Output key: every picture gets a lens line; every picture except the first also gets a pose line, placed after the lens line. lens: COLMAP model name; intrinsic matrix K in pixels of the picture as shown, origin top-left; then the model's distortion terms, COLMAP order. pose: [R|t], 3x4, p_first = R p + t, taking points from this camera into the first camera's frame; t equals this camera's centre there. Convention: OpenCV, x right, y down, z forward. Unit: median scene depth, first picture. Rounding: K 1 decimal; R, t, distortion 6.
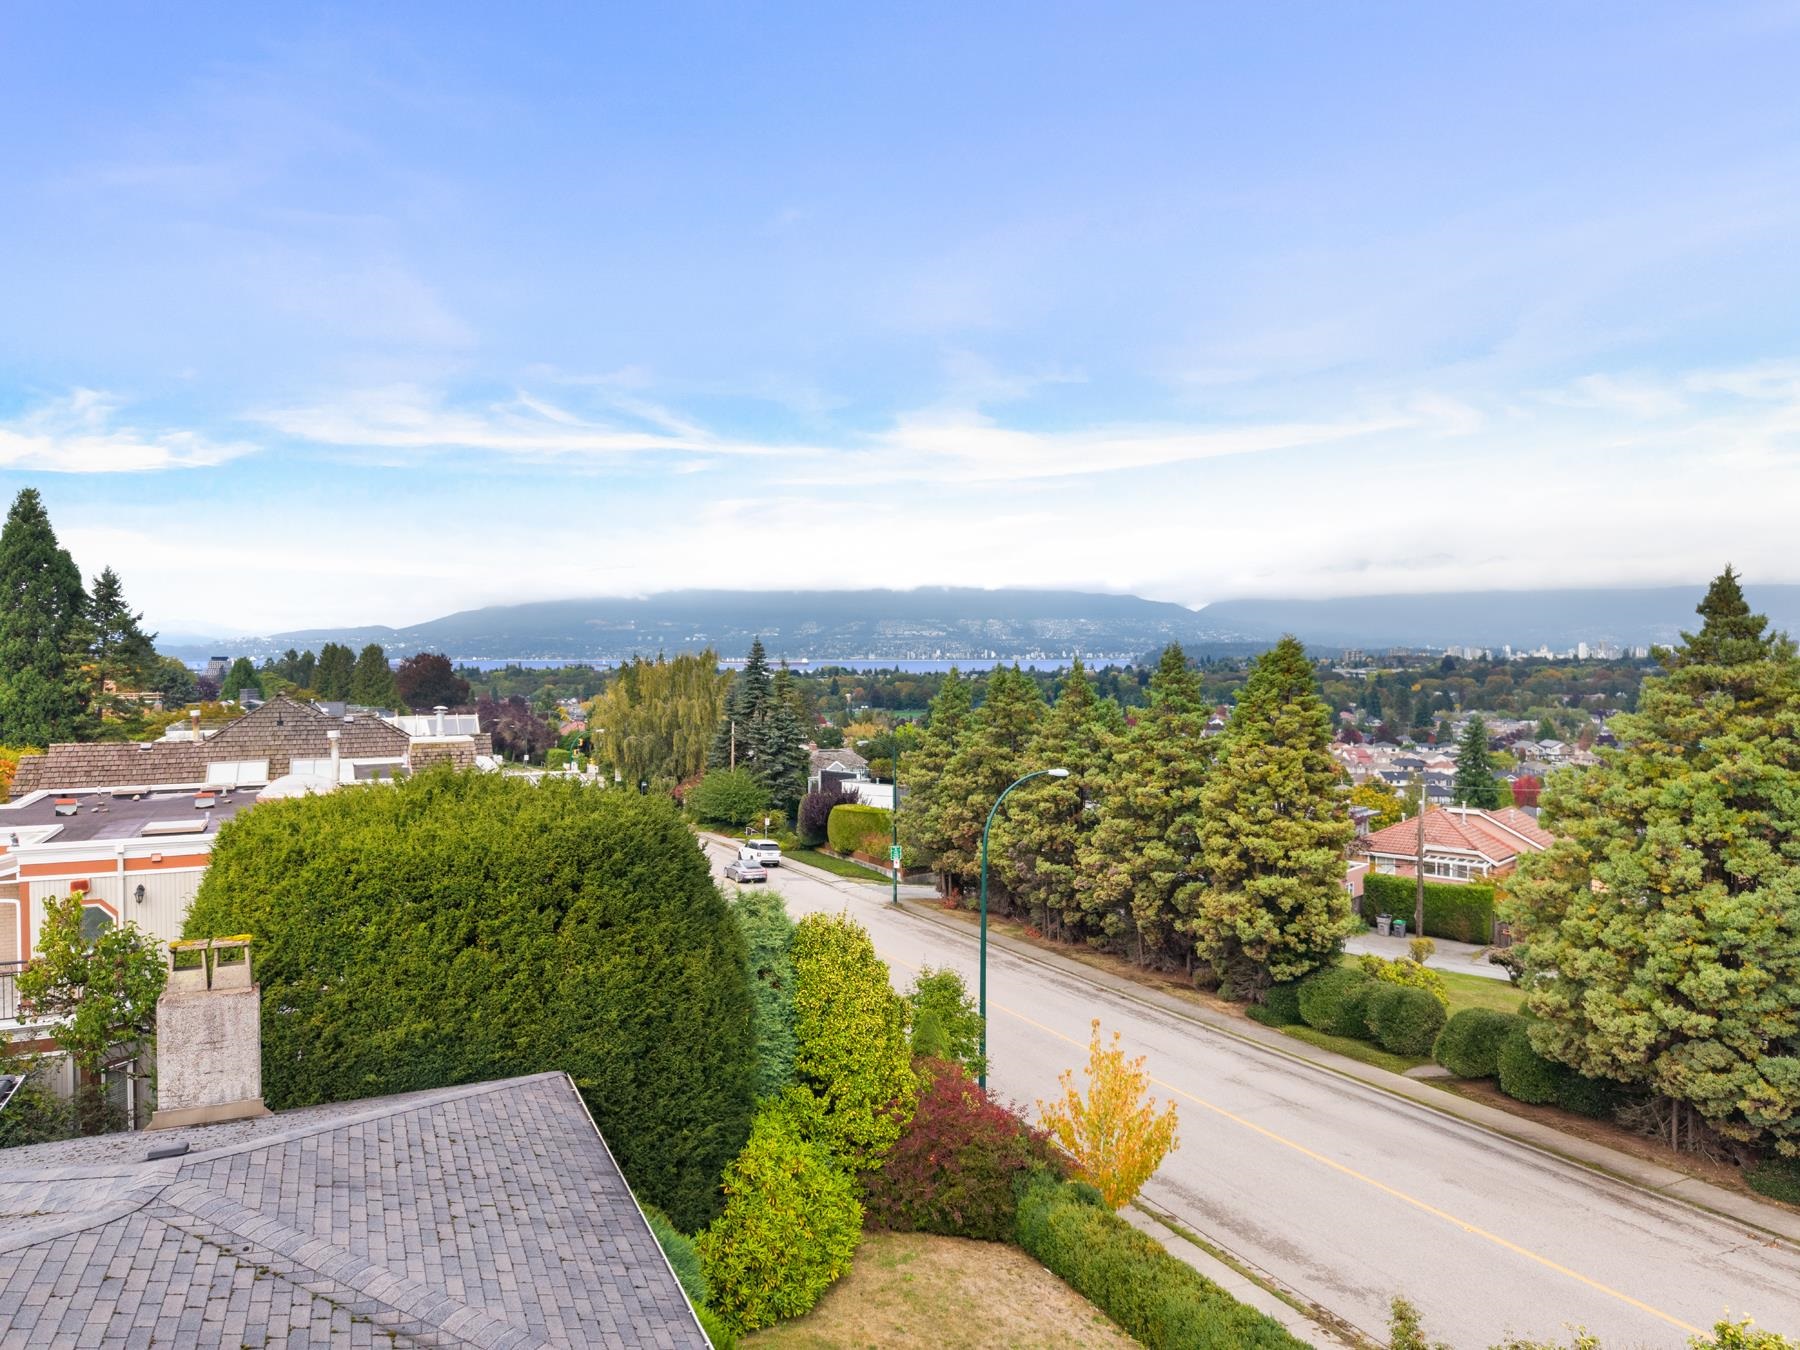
lens RADIAL K [[1220.9, 0, 891.5], [0, 1220.9, 676.1], [0, 0, 1]] dist [0.004171, -0.002547]
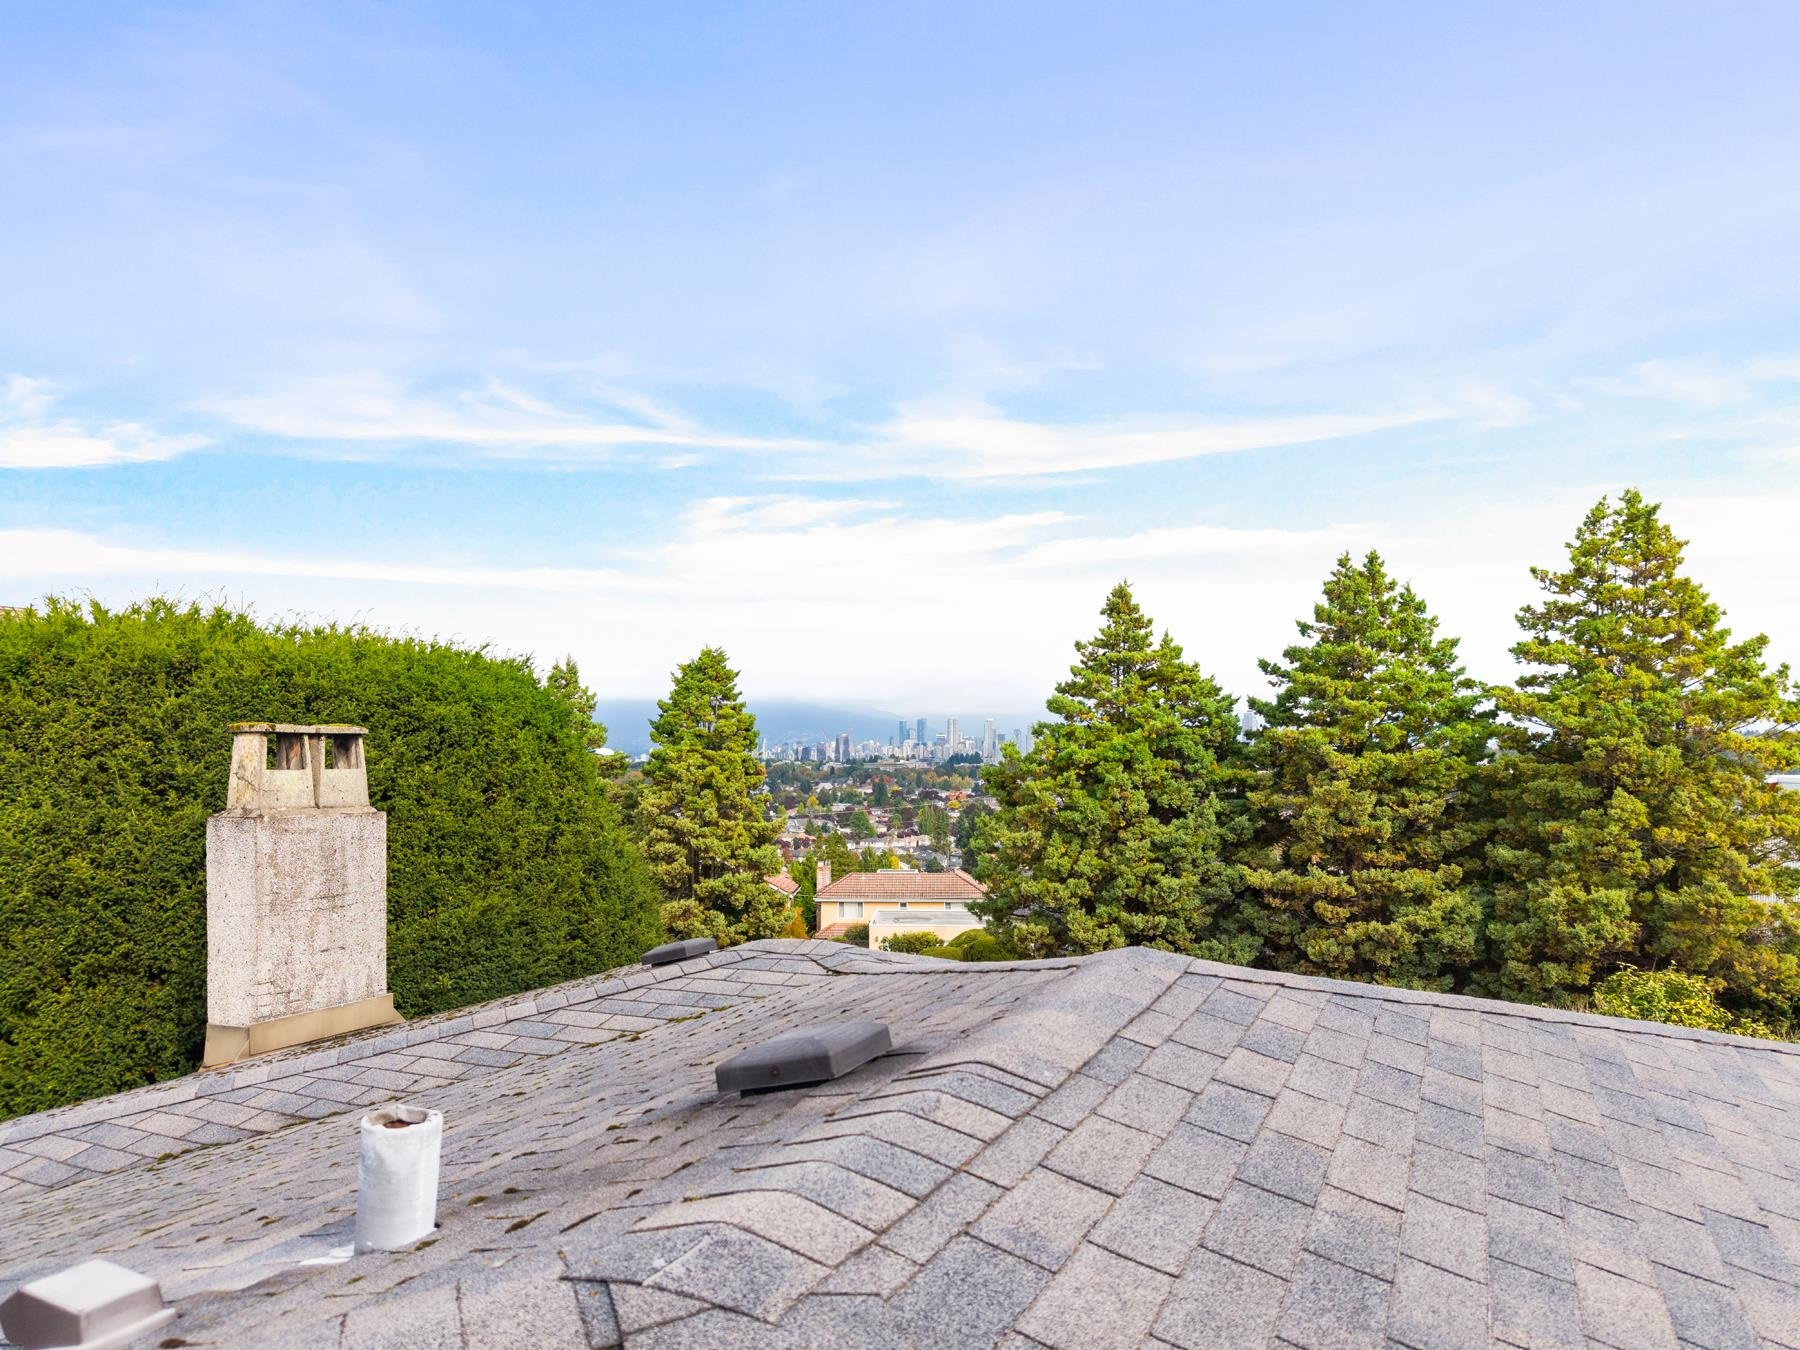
lens RADIAL K [[1245.0, 0, 903.7], [0, 1245.0, 753.1], [0, 0, 1]] dist [0.036521, -0.044000]
pose [[0.756890, -0.000035, 0.653542, -0.242351], [0.014675, 0.999749, -0.016942, 0.081169], [-0.653377, 0.022414, 0.756701, 0.125232]]
